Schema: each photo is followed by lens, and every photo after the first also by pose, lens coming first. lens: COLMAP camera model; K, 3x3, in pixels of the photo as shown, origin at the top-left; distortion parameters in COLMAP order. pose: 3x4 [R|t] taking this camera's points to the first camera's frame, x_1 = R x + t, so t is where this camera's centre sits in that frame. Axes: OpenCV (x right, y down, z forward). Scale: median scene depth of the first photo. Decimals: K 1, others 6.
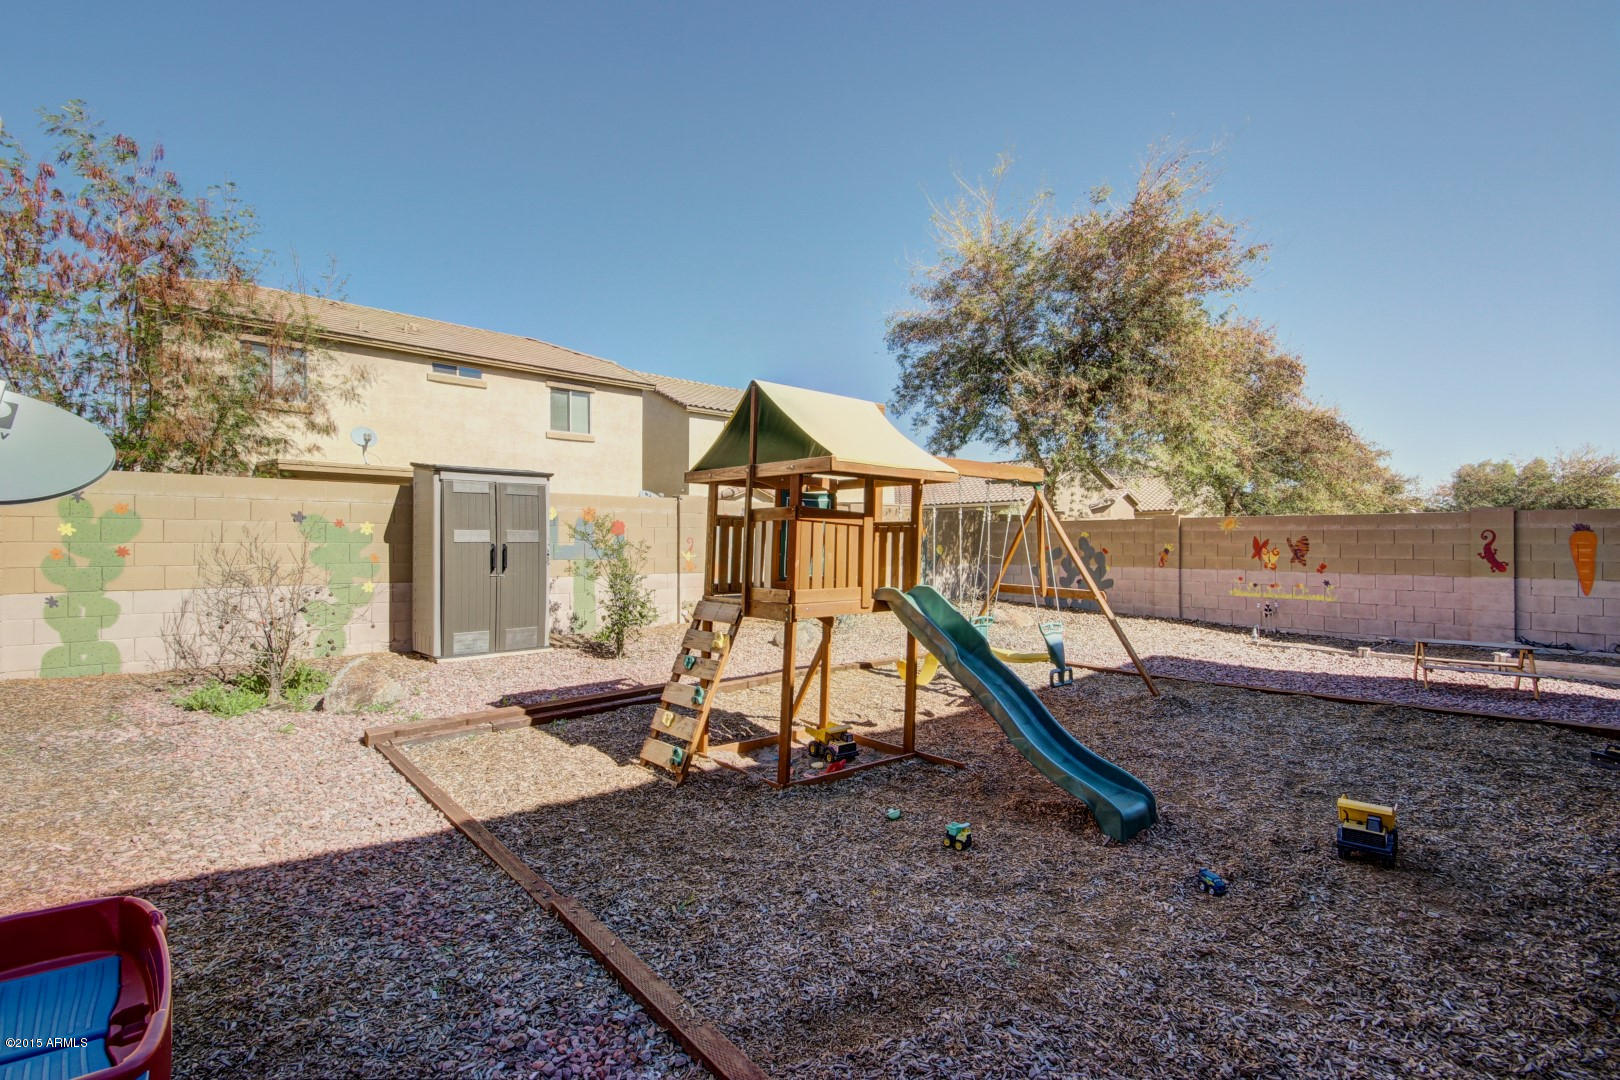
lens RADIAL K [[738.5, 0, 812.1], [0, 738.5, 541.2], [0, 0, 1]] dist [0.002039, 0.000115]
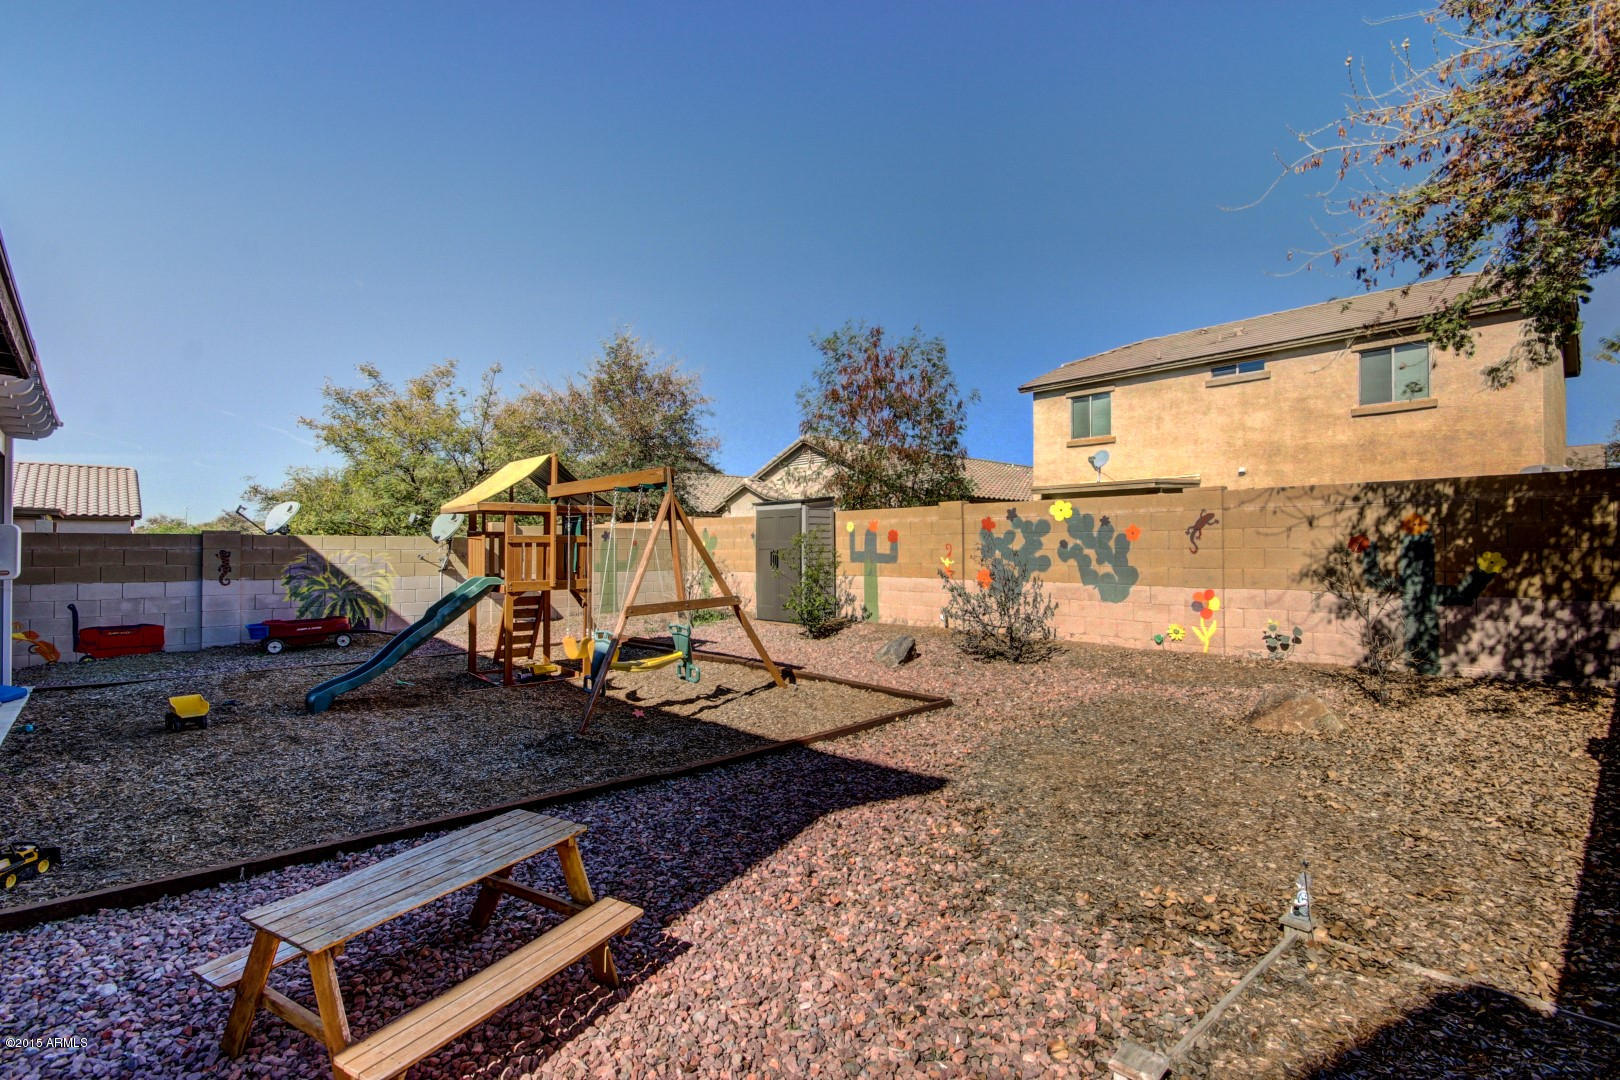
lens RADIAL K [[738.5, 0, 811.7], [0, 738.5, 541.1], [0, 0, 1]] dist [0.002039, 0.000115]
pose [[0.032968, -0.017599, -0.999301, 0.443183], [0.001578, 0.999845, -0.017556, 0.005788], [0.999455, -0.000998, 0.032990, 0.425134]]
